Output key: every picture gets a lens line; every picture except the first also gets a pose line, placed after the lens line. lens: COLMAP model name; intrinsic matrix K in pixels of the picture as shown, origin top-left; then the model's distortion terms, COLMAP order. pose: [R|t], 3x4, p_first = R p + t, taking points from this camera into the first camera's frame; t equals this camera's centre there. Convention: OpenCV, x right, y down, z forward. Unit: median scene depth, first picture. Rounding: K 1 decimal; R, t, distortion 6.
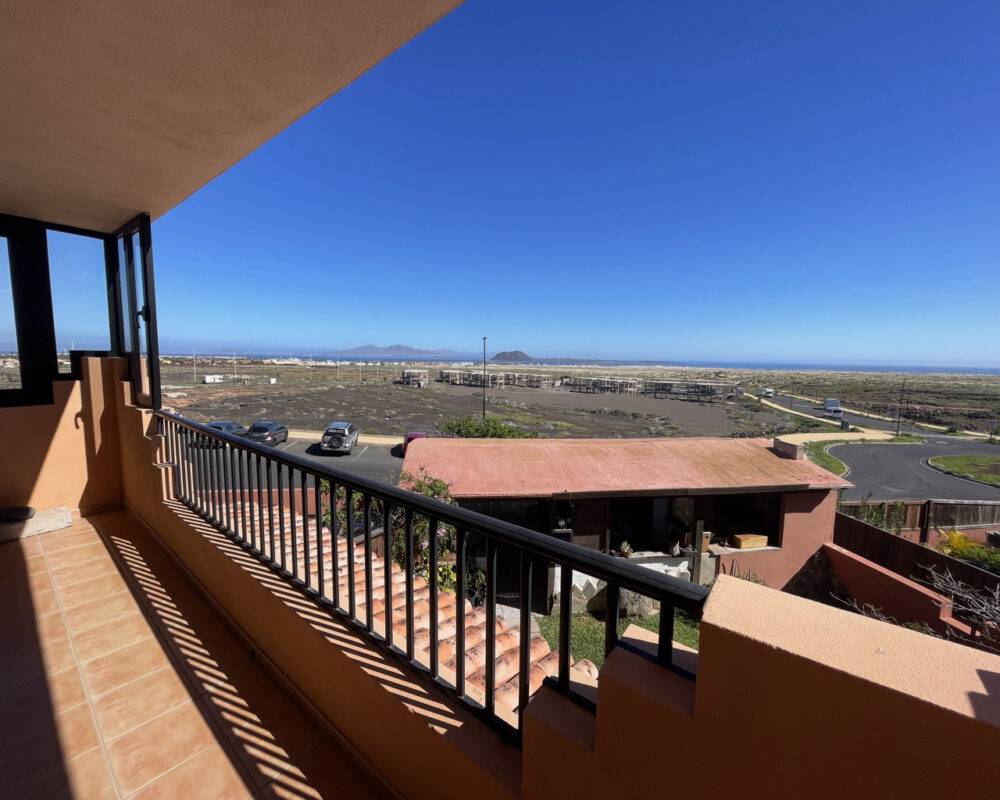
lens RADIAL K [[404.8, 0, 496.3], [0, 404.8, 399.8], [0, 0, 1]] dist [-0.000626, -0.000079]
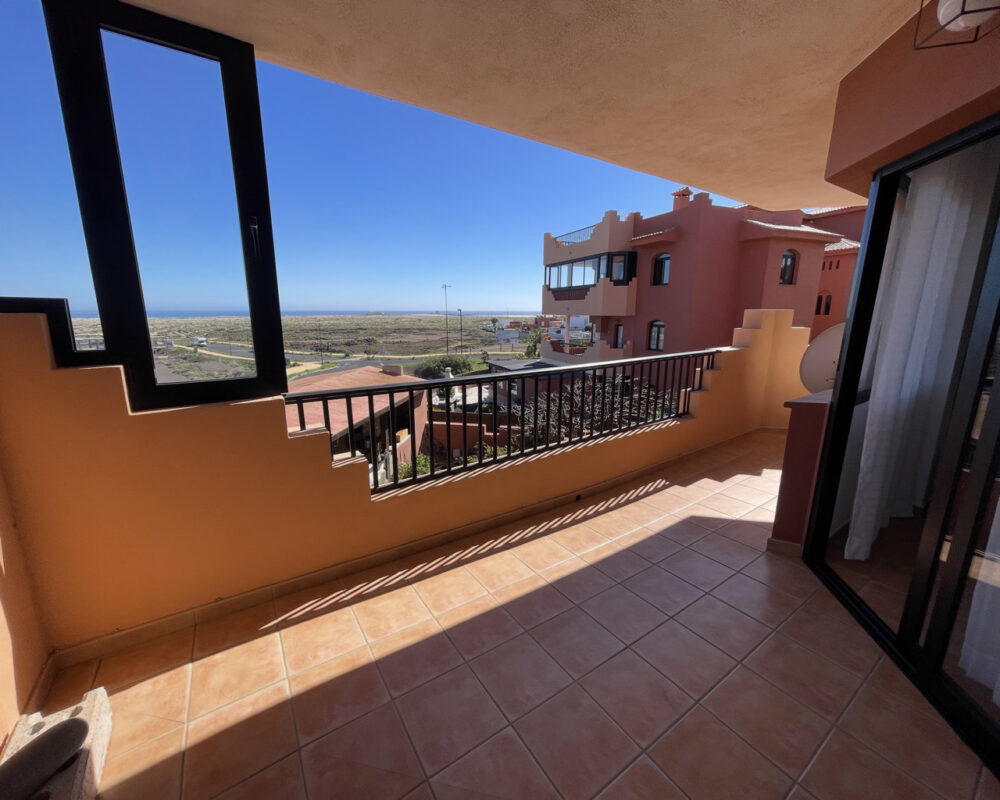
lens RADIAL K [[404.8, 0, 497.1], [0, 404.8, 394.1], [0, 0, 1]] dist [-0.000626, -0.000079]
pose [[0.308547, -0.210712, 0.927577, -0.499727], [0.104336, 0.976769, 0.187181, -0.022312], [-0.945470, 0.039025, 0.323364, 0.186148]]
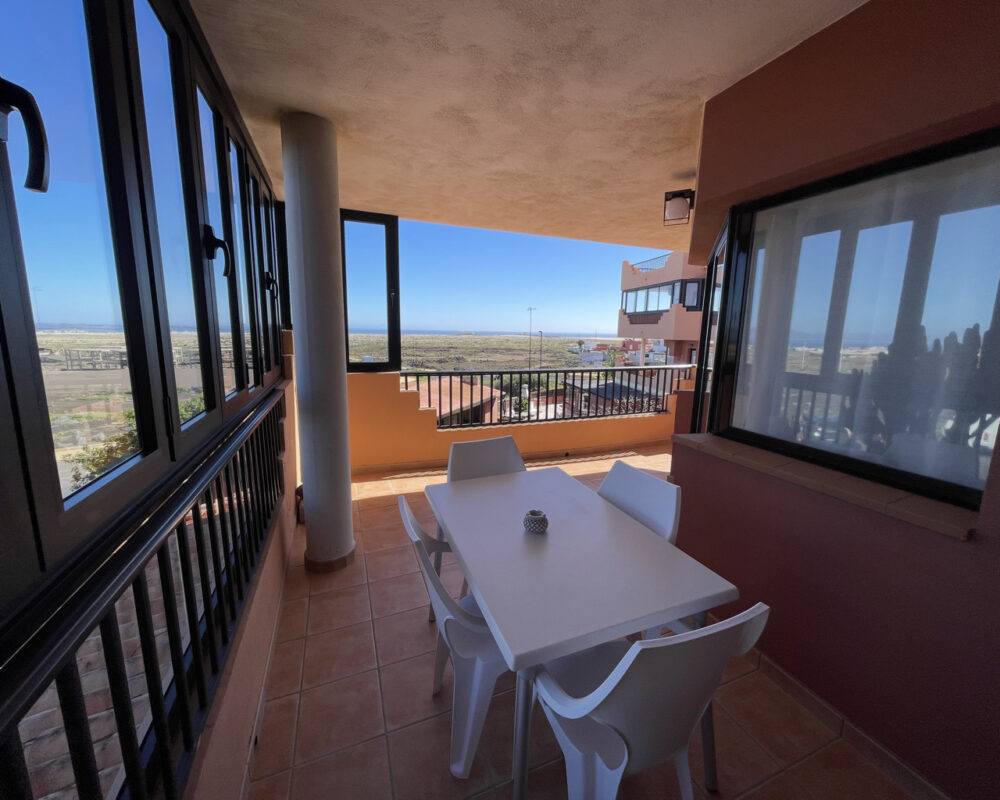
lens RADIAL K [[404.8, 0, 499.4], [0, 404.8, 397.2], [0, 0, 1]] dist [-0.000626, -0.000079]
pose [[0.498639, -0.149027, 0.853903, -0.681251], [0.081035, 0.988810, 0.125251, -0.011617], [-0.863014, 0.006741, 0.505136, 0.029002]]
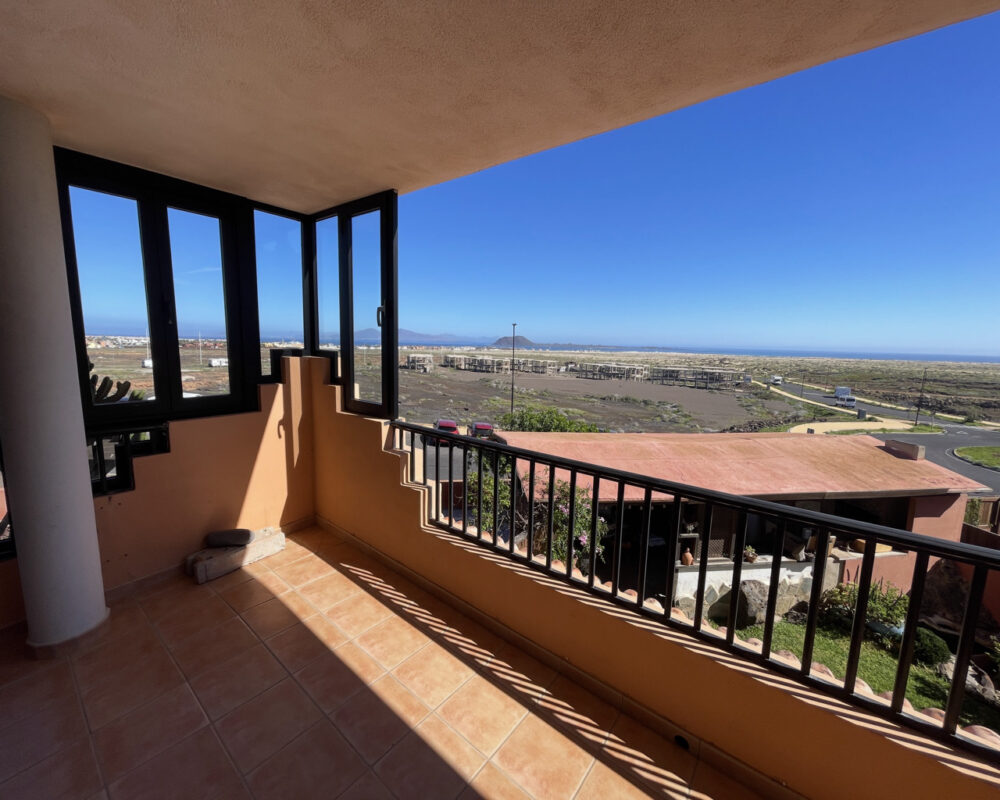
lens RADIAL K [[404.8, 0, 495.7], [0, 404.8, 395.7], [0, 0, 1]] dist [-0.000626, -0.000079]
pose [[0.999972, 0.007523, -0.000307, -0.235881], [-0.007512, 0.999591, 0.027611, -0.020461], [0.000514, -0.027608, 0.999619, 0.050531]]
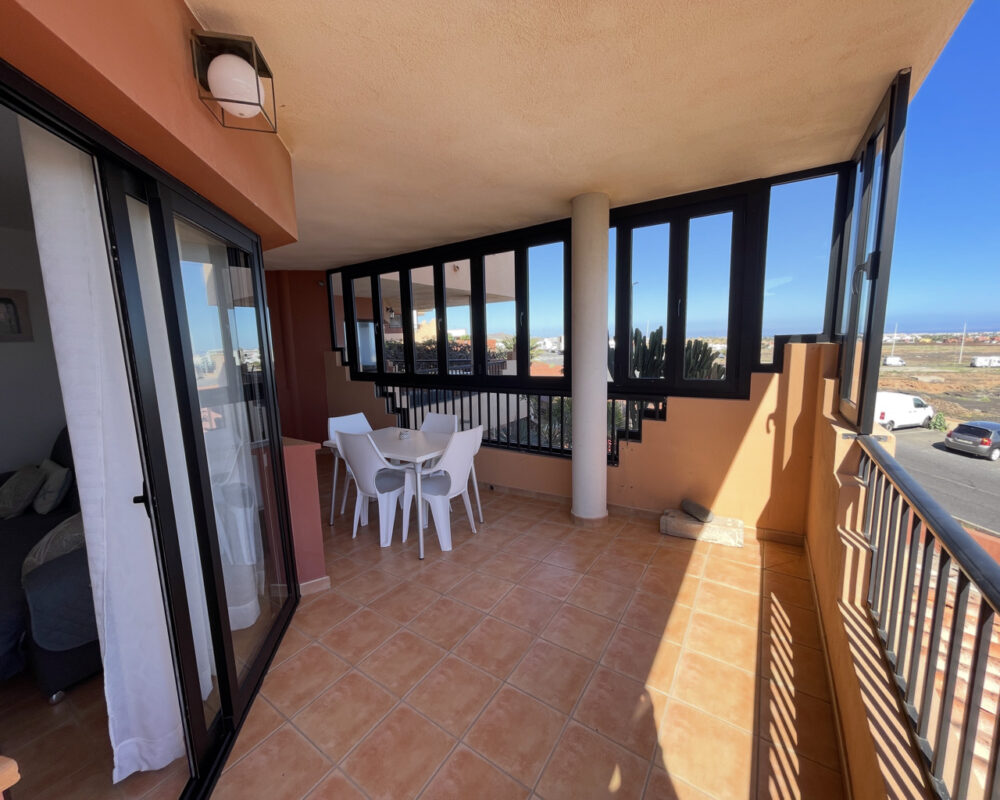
lens RADIAL K [[404.8, 0, 502.1], [0, 404.8, 397.2], [0, 0, 1]] dist [-0.000626, -0.000079]
pose [[0.085632, 0.116076, -0.989542, -0.121509], [-0.072537, 0.991281, 0.110003, -0.020579], [0.993683, 0.062359, 0.093305, 0.164506]]
